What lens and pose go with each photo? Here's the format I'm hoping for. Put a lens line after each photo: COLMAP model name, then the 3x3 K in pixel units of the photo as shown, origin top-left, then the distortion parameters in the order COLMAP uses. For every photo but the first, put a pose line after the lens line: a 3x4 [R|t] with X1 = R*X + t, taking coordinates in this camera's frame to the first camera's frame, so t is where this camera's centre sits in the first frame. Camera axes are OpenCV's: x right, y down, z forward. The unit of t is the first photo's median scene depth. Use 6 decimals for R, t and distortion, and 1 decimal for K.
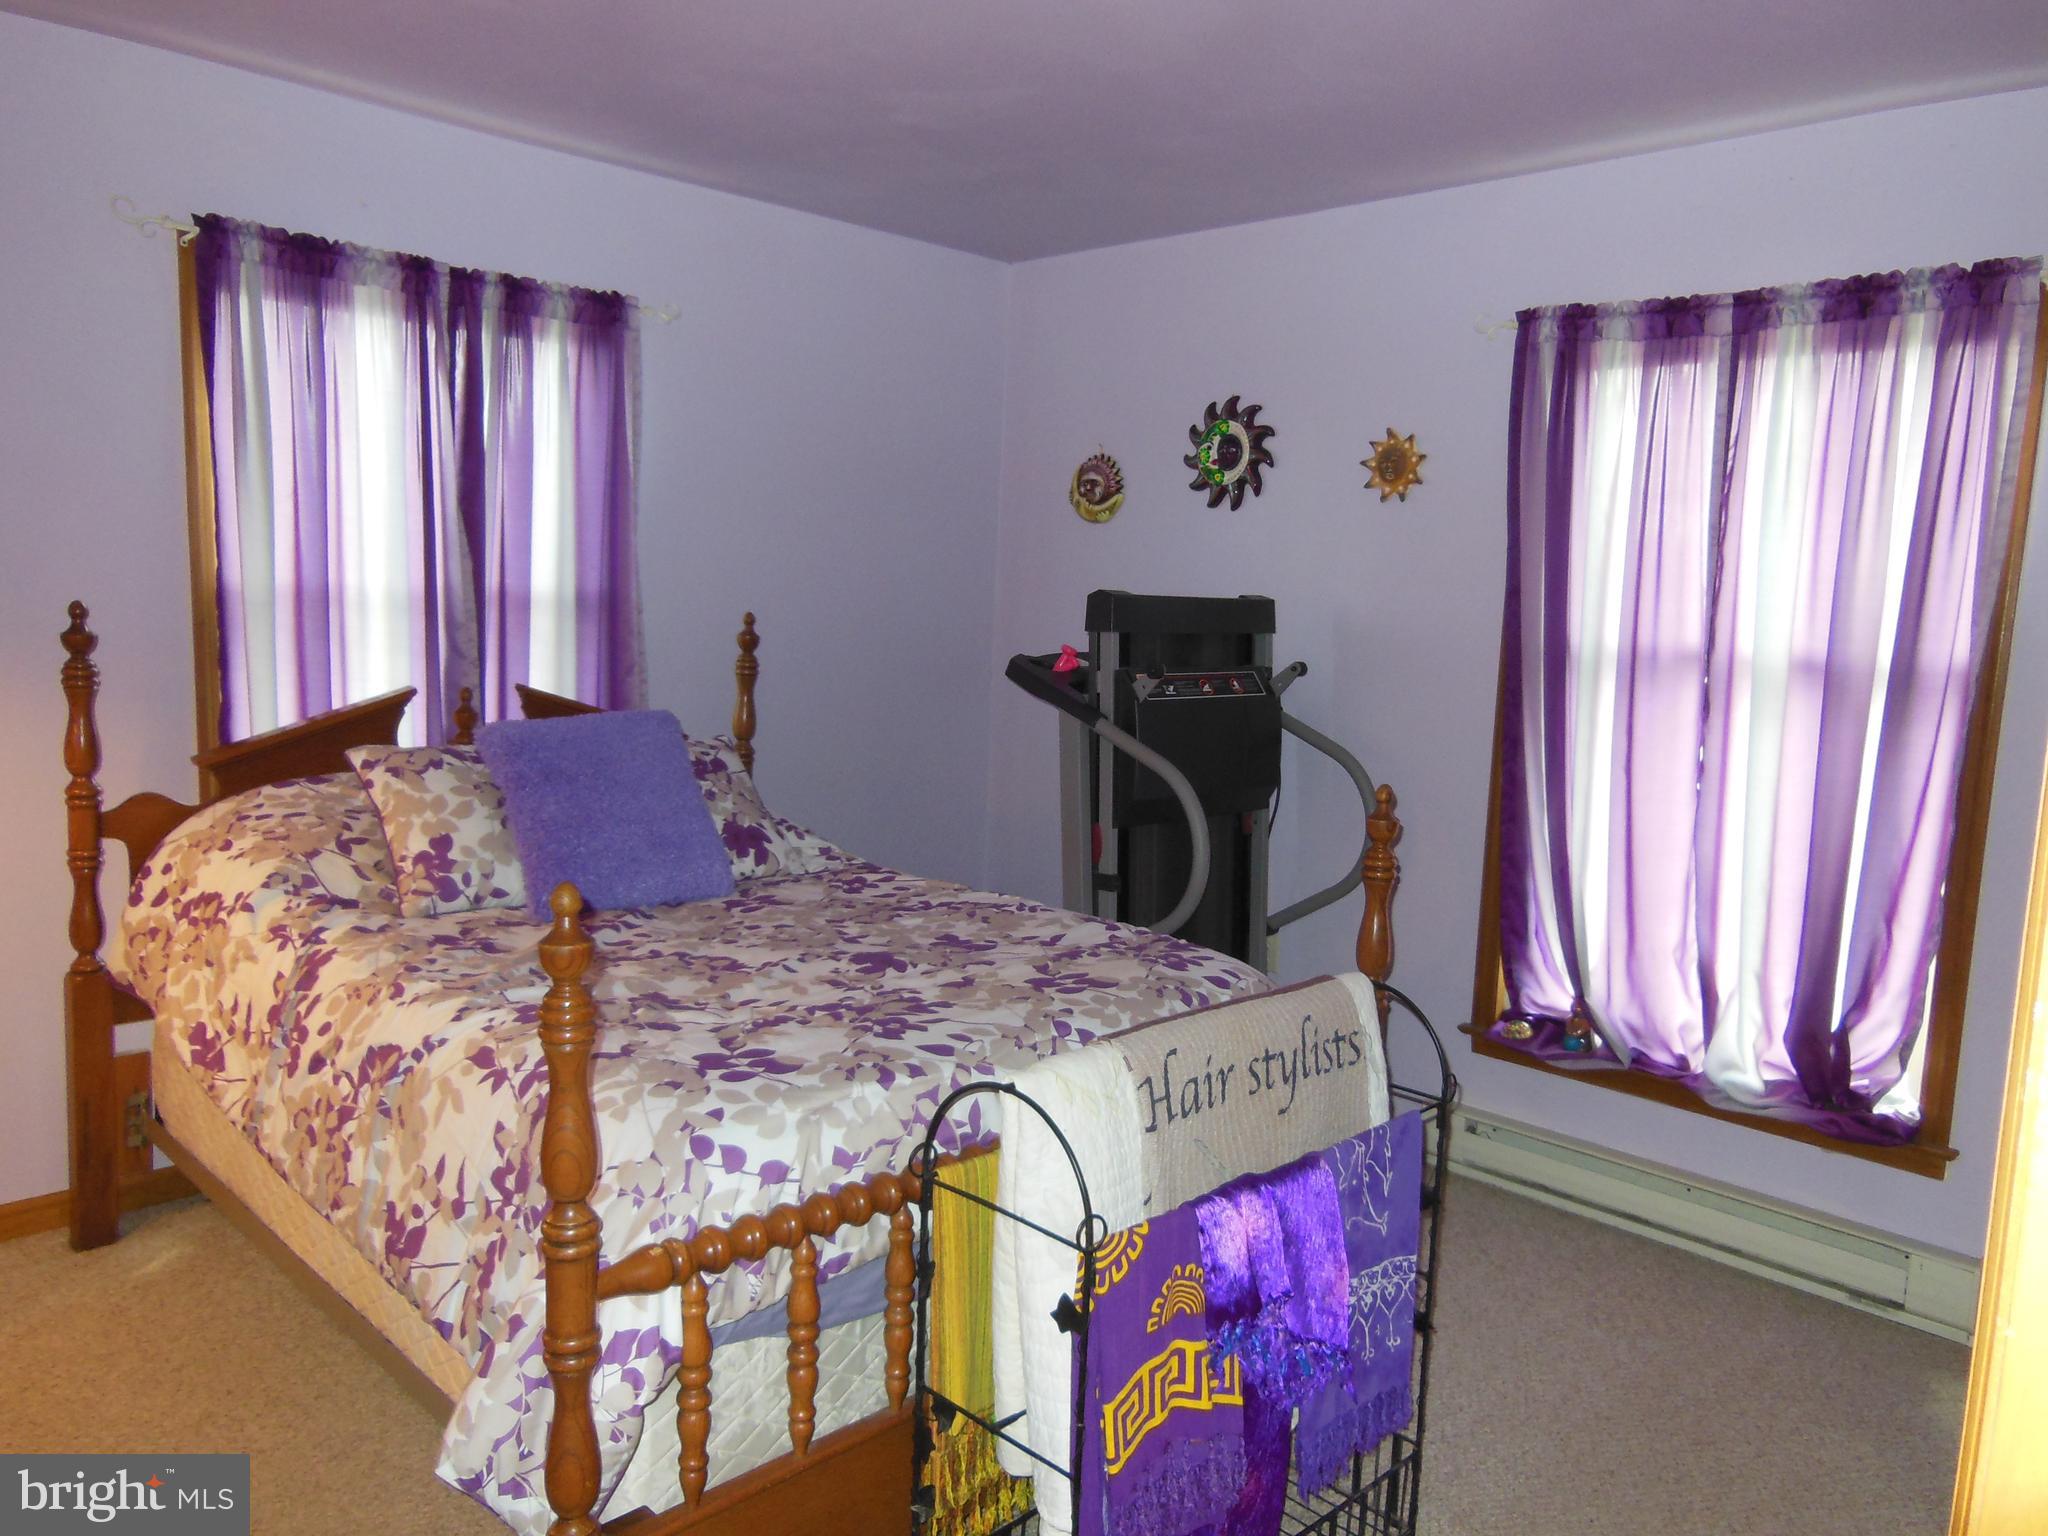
lens RADIAL K [[1484.8, 0, 1024.0], [0, 1484.8, 768.0], [0, 0, 1]] dist [-0.007343, 0.005133]
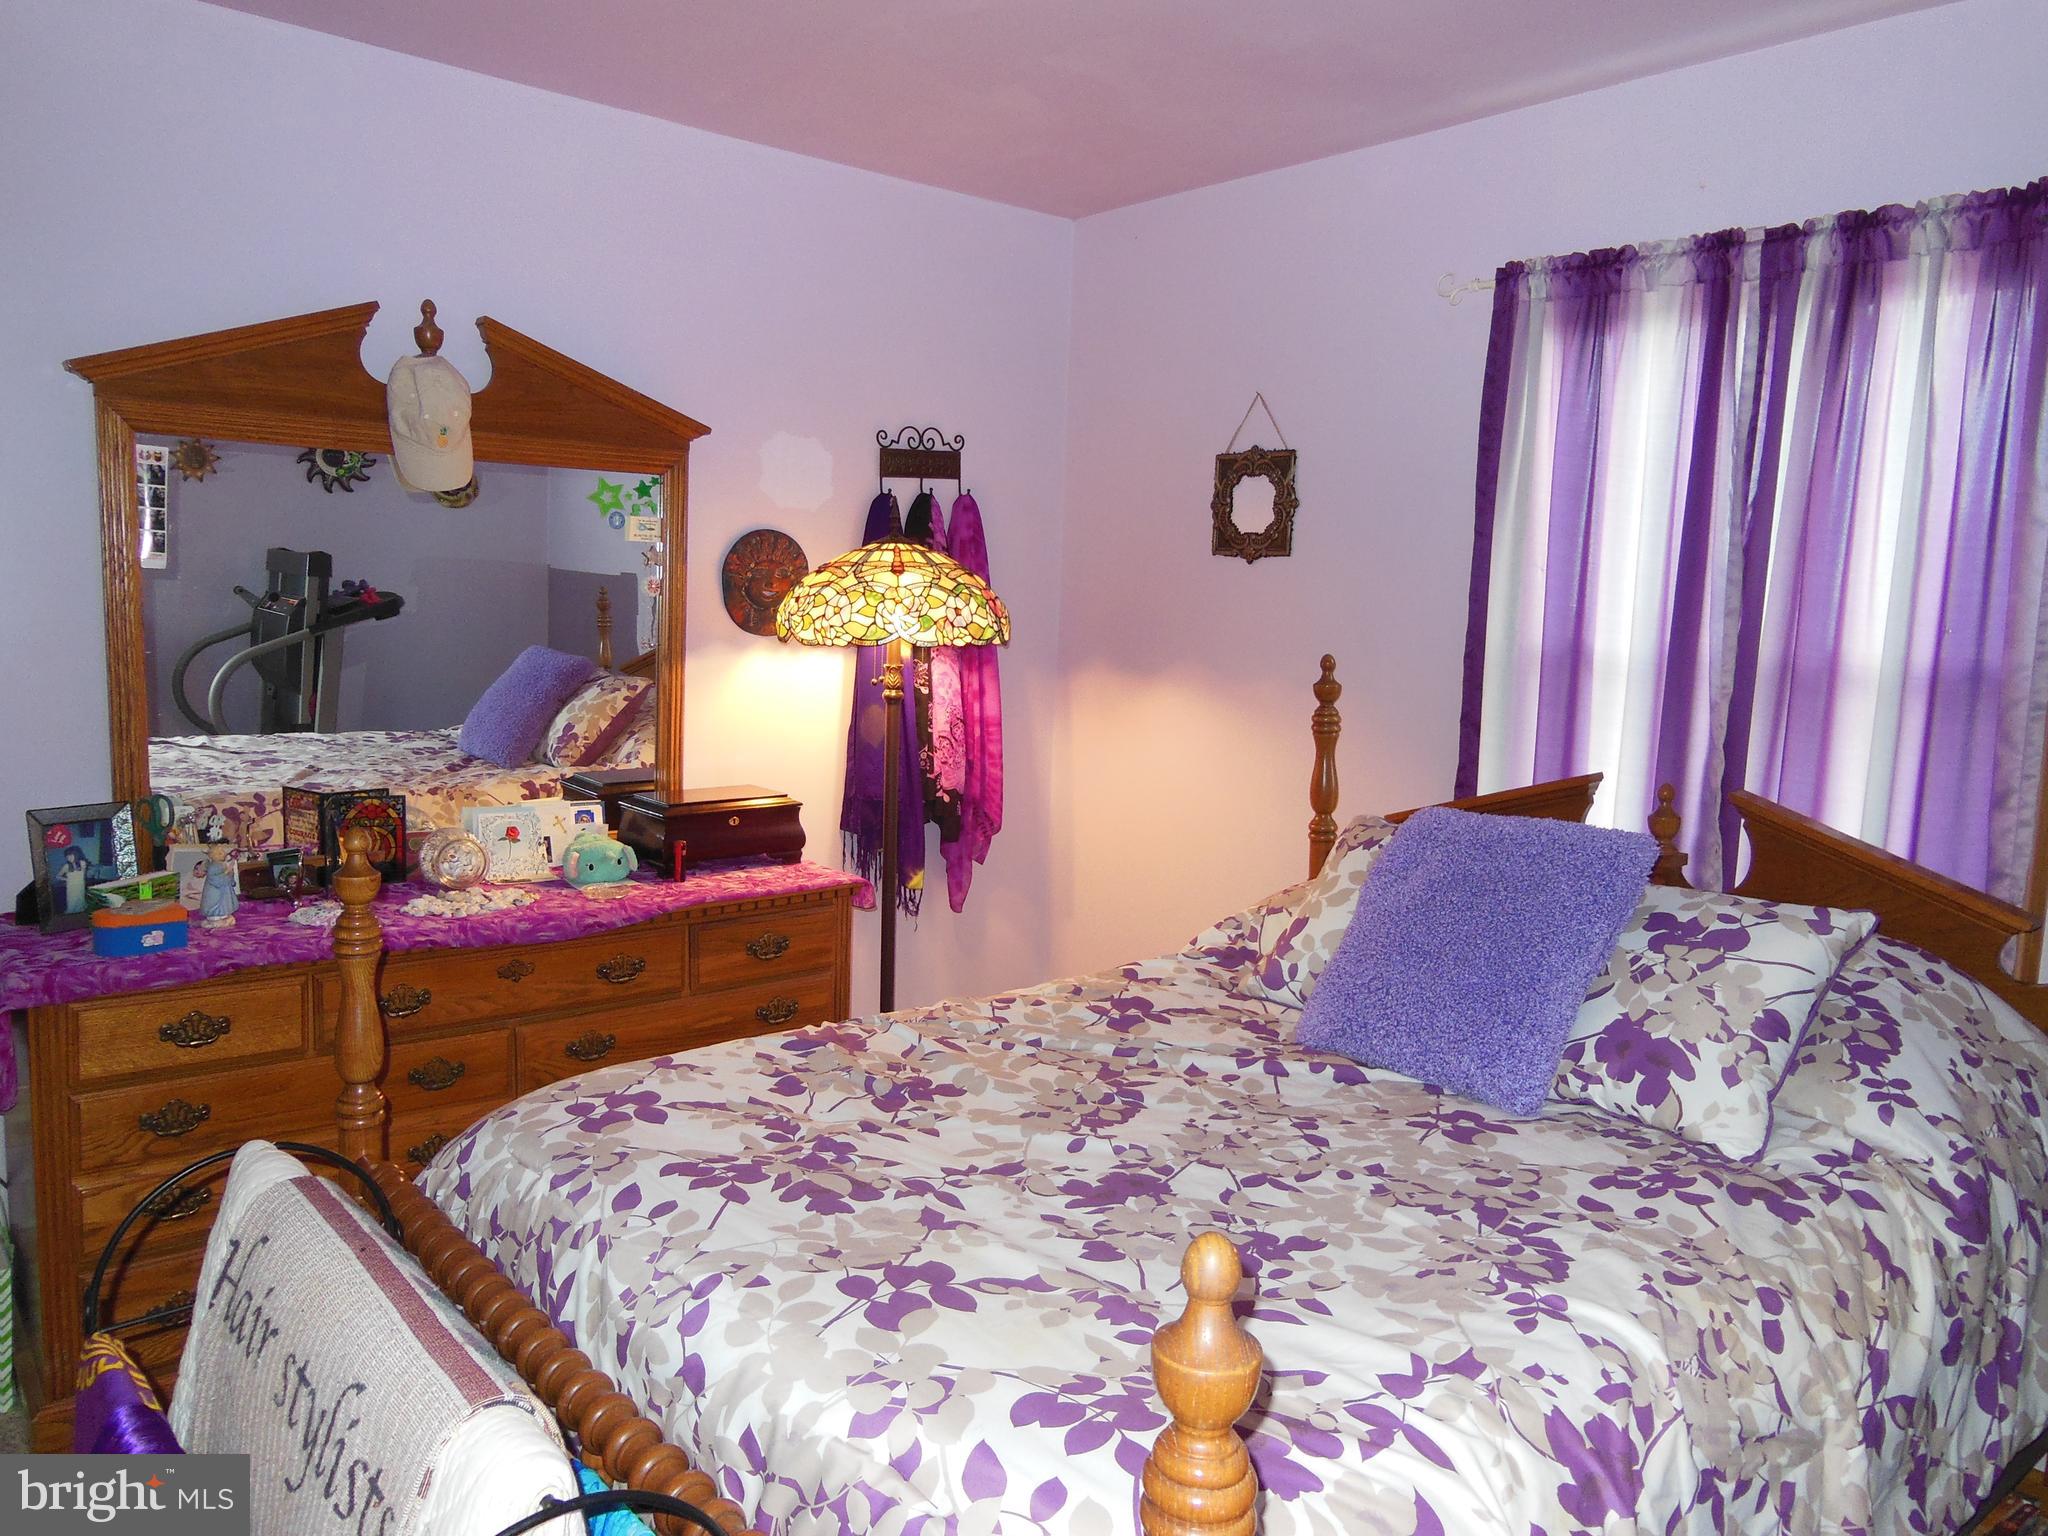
lens RADIAL K [[1484.8, 0, 1024.0], [0, 1484.8, 768.0], [0, 0, 1]] dist [-0.007343, 0.005133]
pose [[-0.051854, 0.082063, -0.995277, 0.473236], [-0.161260, 0.982851, 0.089440, -0.091883], [0.985549, 0.165136, -0.037731, 0.832889]]
